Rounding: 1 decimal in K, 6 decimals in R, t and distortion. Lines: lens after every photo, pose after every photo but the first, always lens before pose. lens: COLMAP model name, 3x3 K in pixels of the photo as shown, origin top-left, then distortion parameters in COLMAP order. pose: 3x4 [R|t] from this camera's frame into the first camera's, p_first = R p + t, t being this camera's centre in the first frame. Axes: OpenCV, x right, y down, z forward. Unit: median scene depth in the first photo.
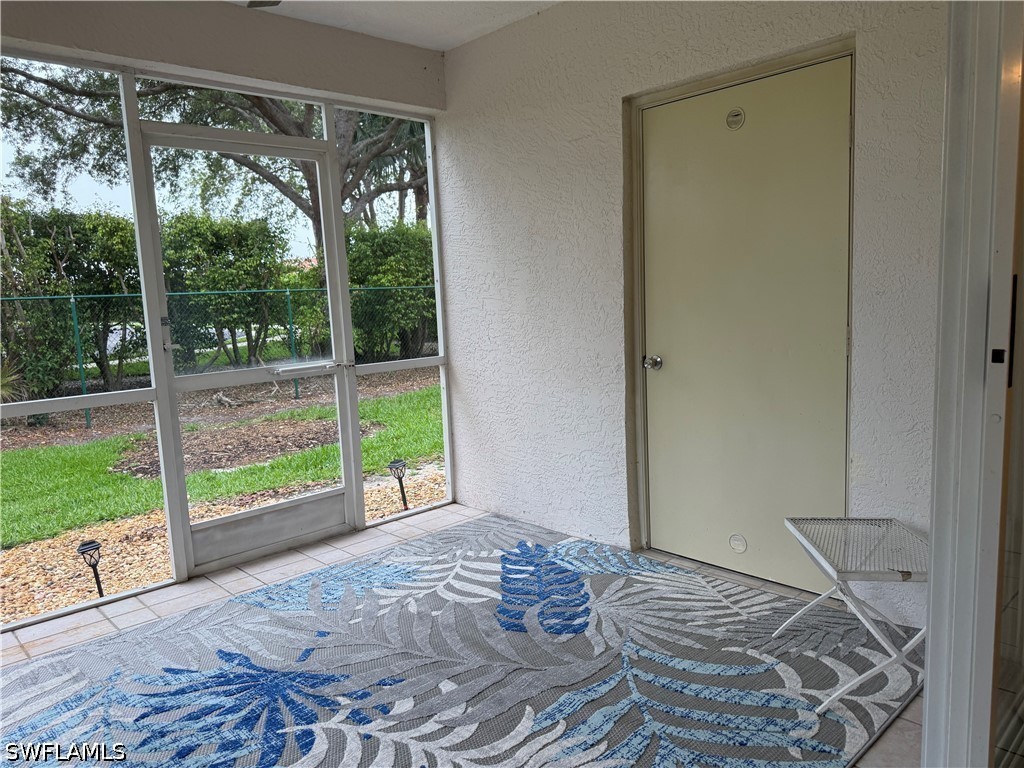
lens RADIAL K [[746.3, 0, 506.4], [0, 746.3, 385.8], [0, 0, 1]] dist [0.100419, -0.104825]
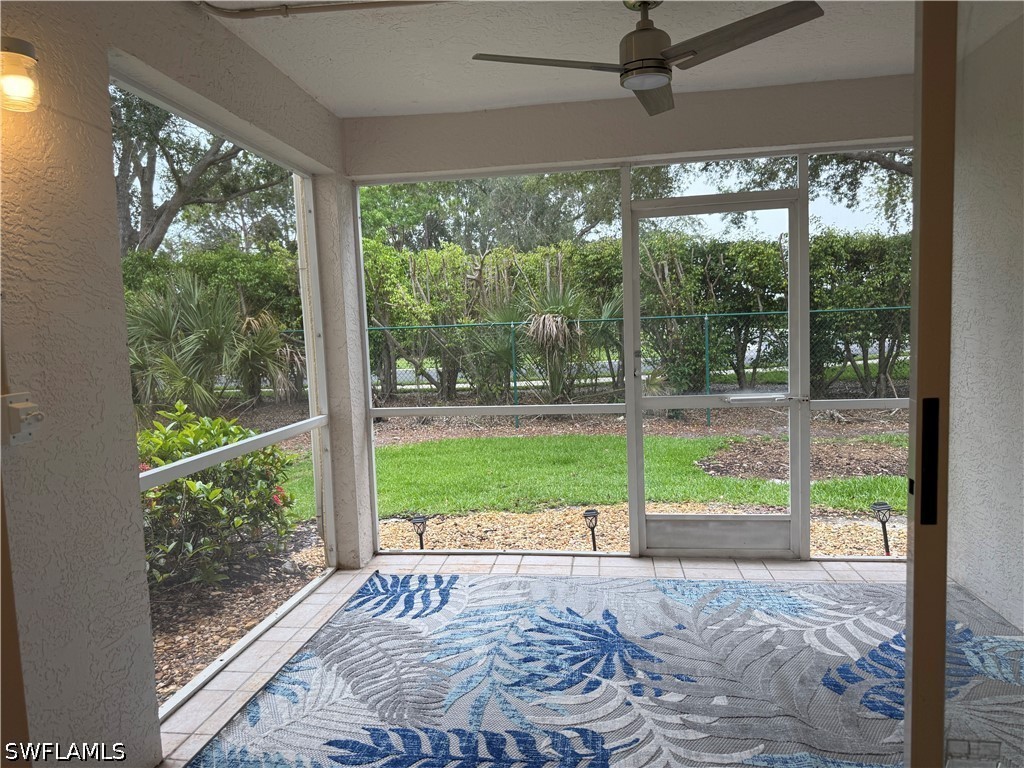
lens RADIAL K [[746.3, 0, 506.4], [0, 746.3, 385.8], [0, 0, 1]] dist [0.100419, -0.104825]
pose [[0.641723, 0.088175, -0.761851, 0.363594], [-0.093900, 0.994929, 0.036057, -0.051100], [0.761166, 0.048399, 0.646748, 0.011266]]
